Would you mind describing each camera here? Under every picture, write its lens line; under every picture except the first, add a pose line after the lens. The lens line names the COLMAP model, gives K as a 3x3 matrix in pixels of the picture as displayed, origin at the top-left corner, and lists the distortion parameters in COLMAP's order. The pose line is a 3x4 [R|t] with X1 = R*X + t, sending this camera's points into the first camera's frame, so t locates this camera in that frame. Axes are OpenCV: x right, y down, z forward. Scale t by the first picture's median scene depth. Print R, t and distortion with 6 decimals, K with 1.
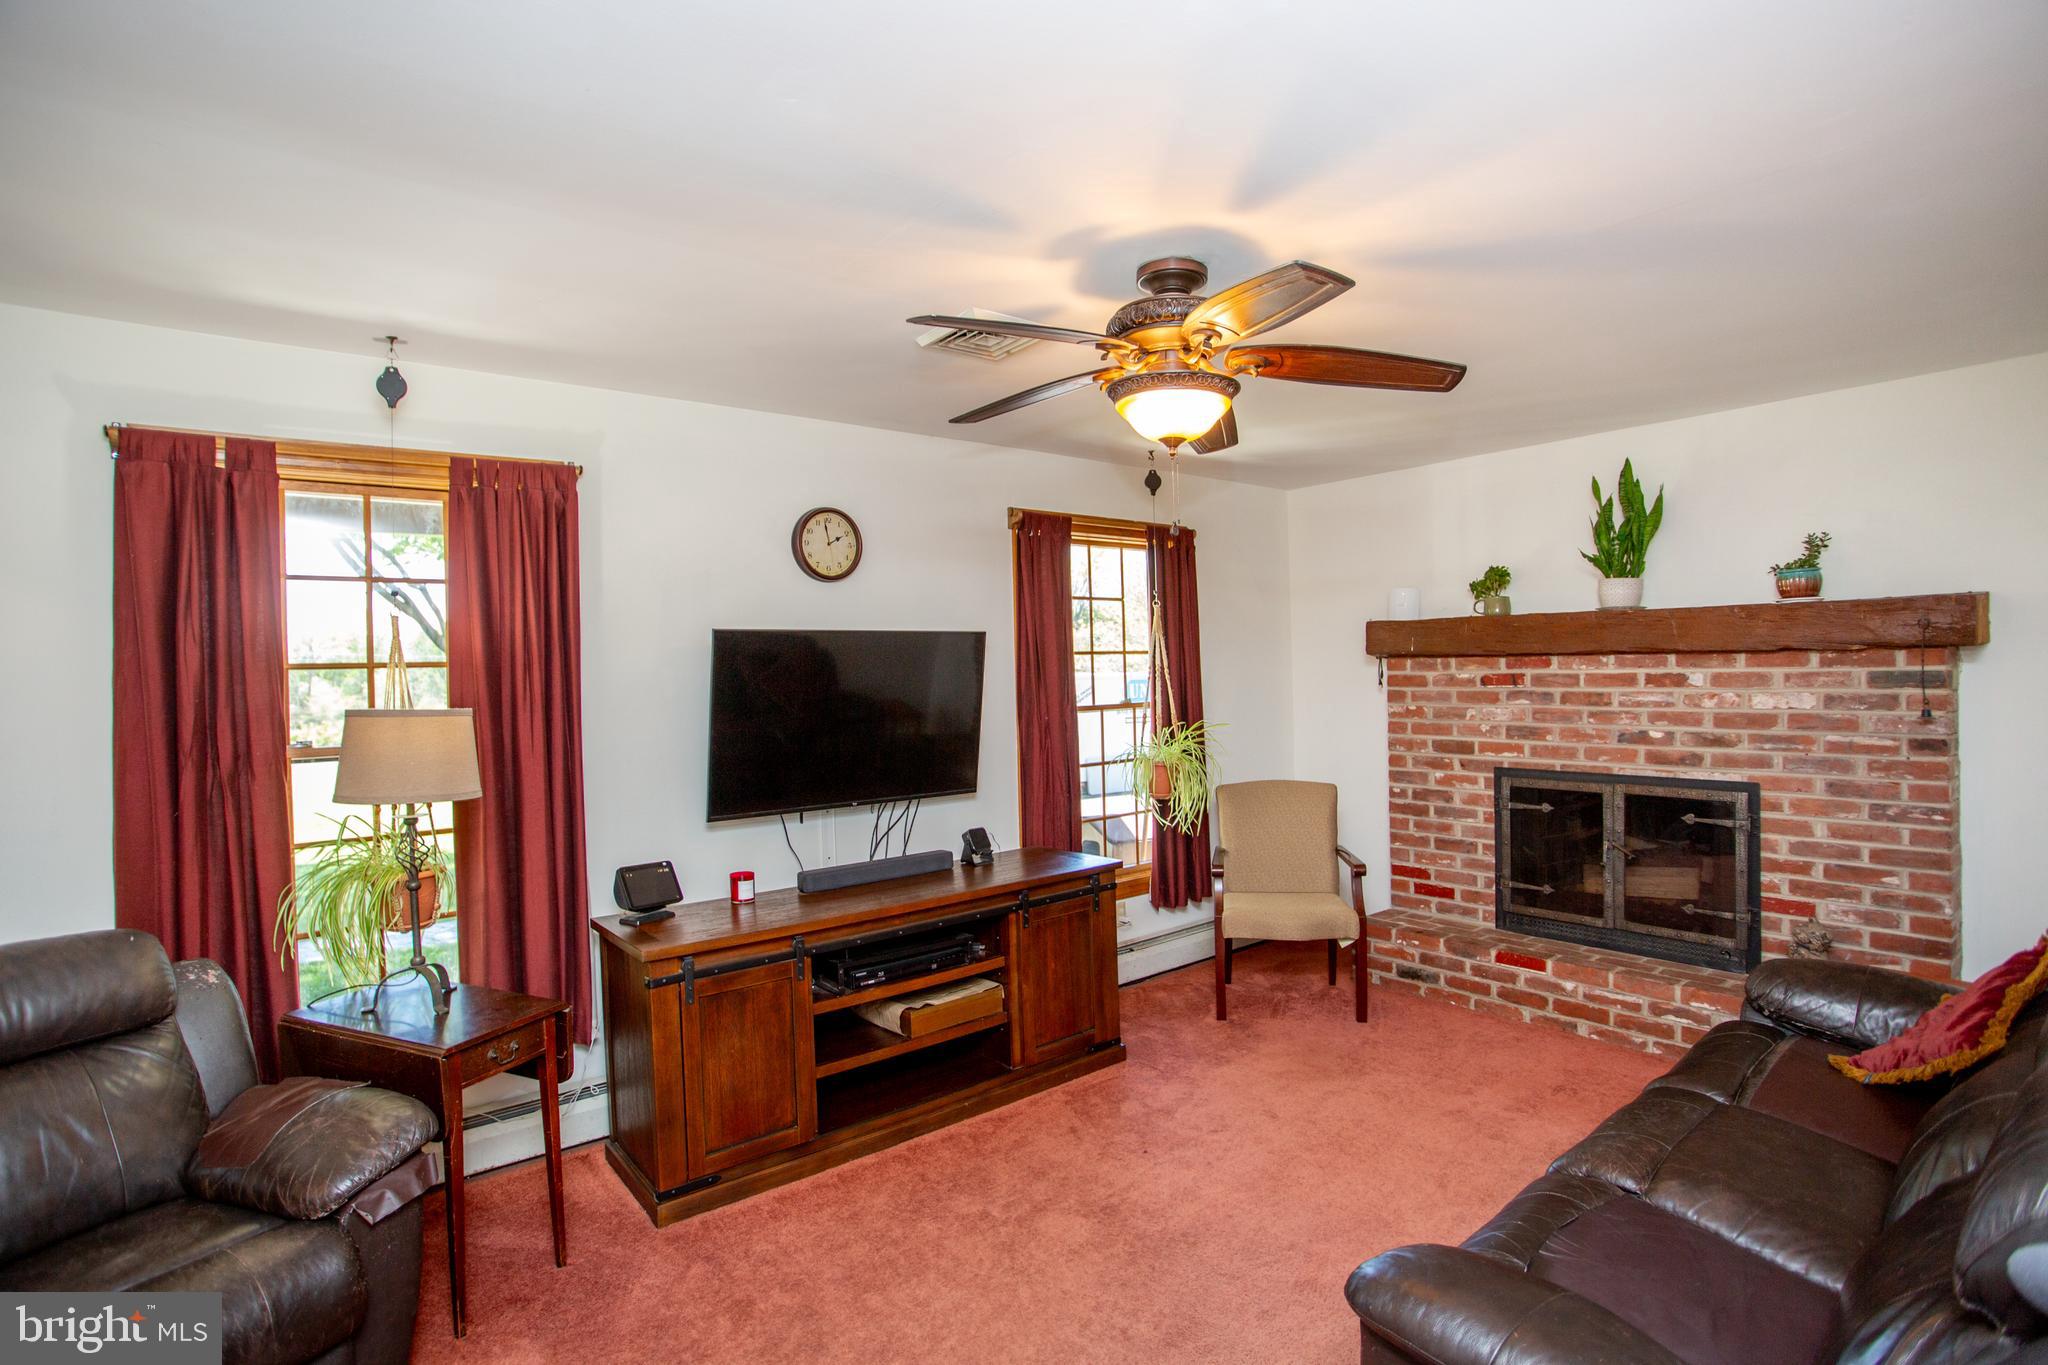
lens RADIAL K [[964.7, 0, 1035.8], [0, 964.7, 675.5], [0, 0, 1]] dist [-0.035136, 0.006956]
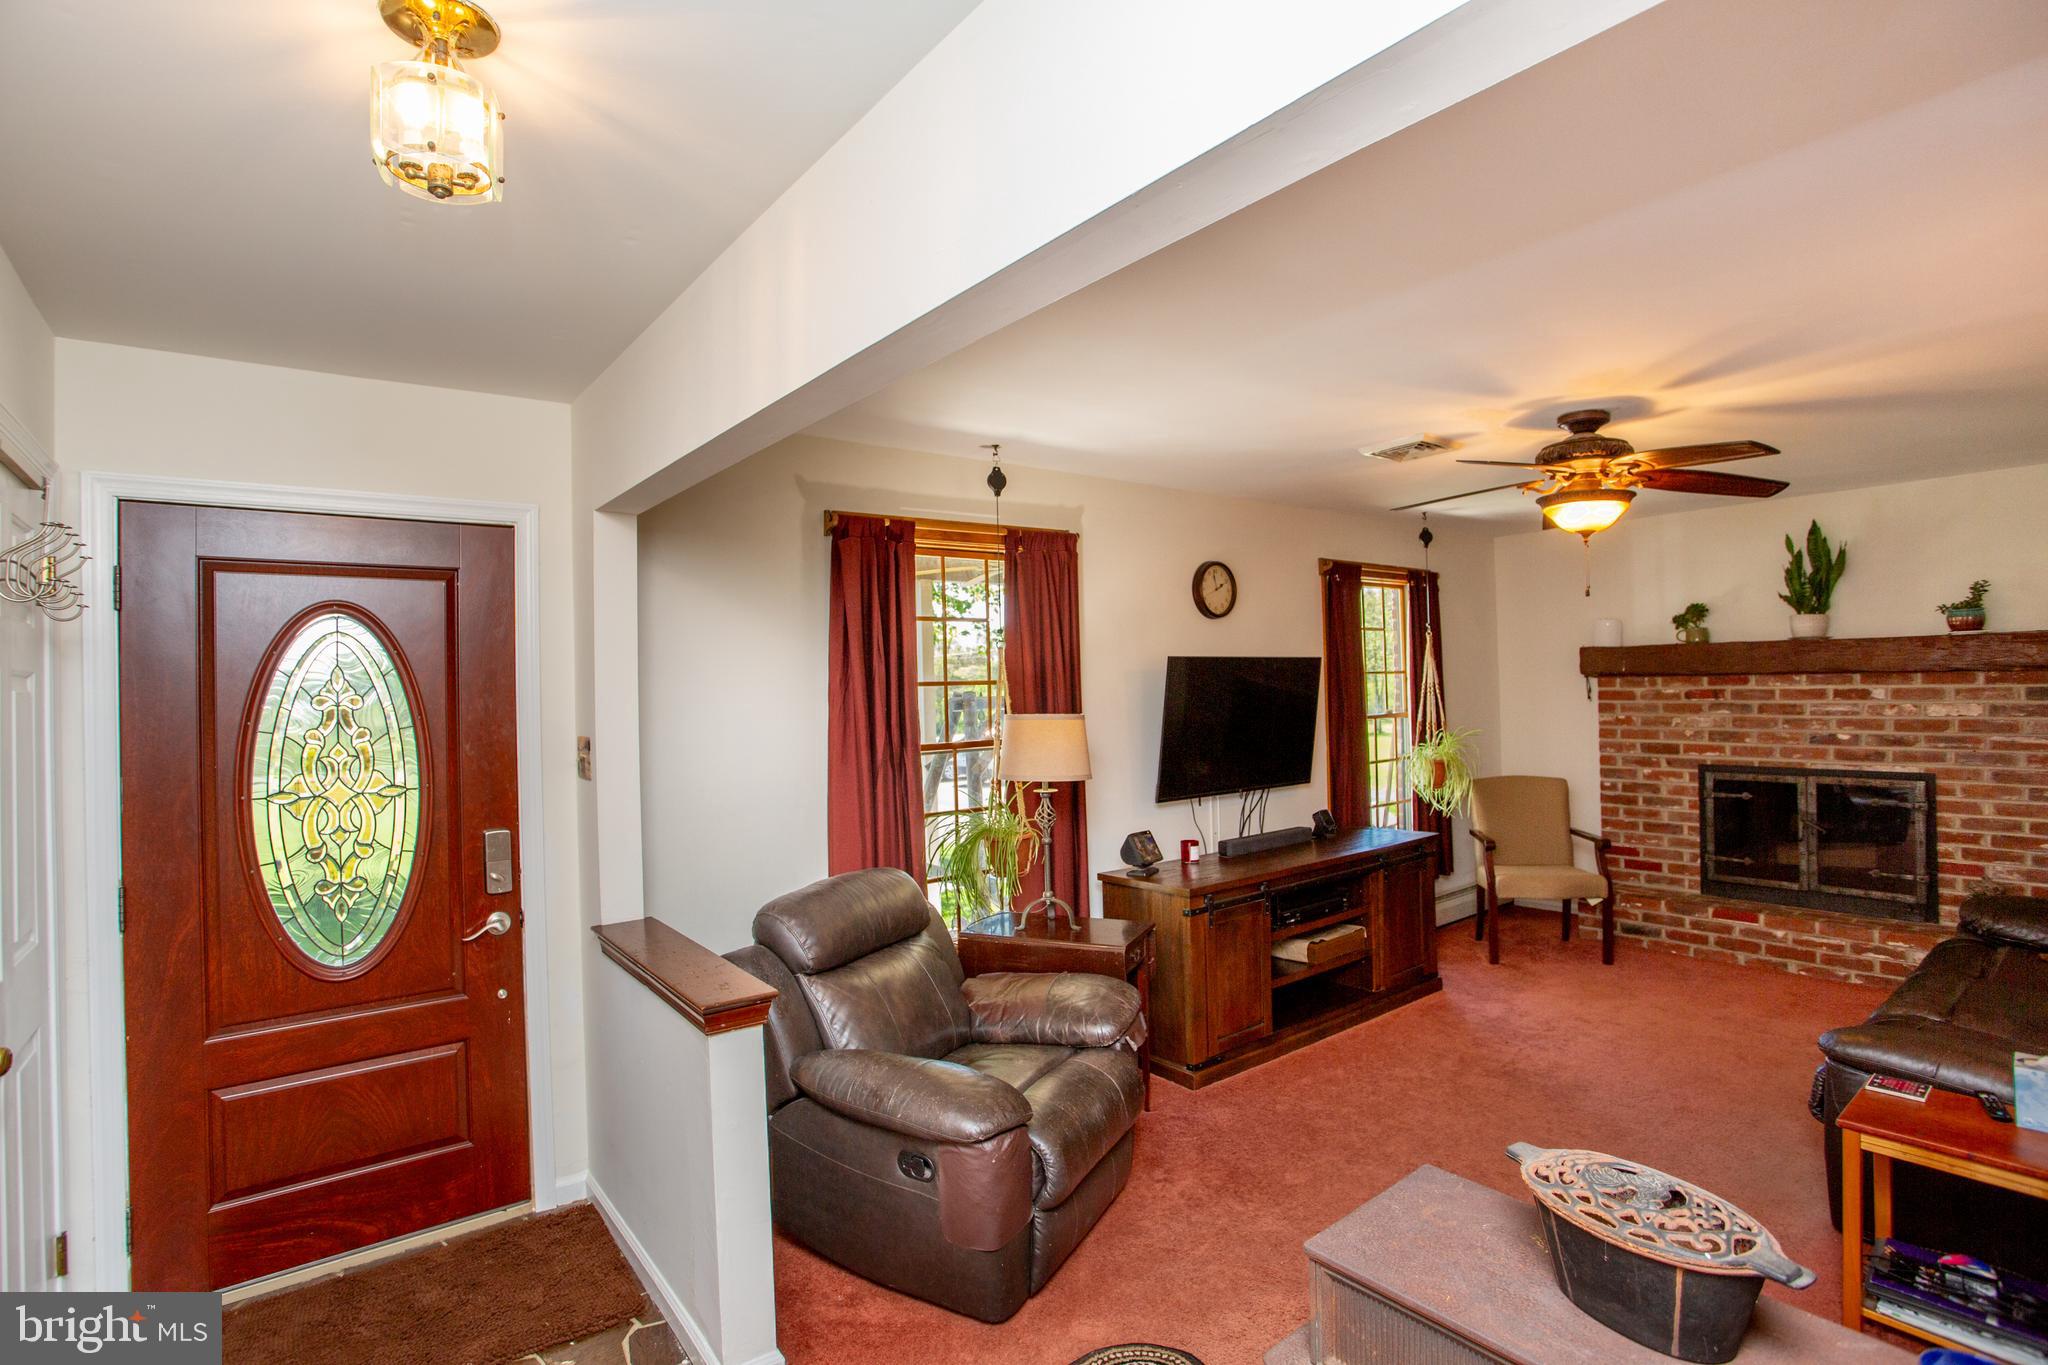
lens RADIAL K [[964.7, 0, 1003.2], [0, 964.7, 686.7], [0, 0, 1]] dist [-0.035136, 0.006956]
pose [[0.999868, -0.000845, -0.016216, -0.474923], [0.000735, 0.999977, -0.006789, 0.002703], [0.016222, 0.006776, 0.999845, -0.293003]]
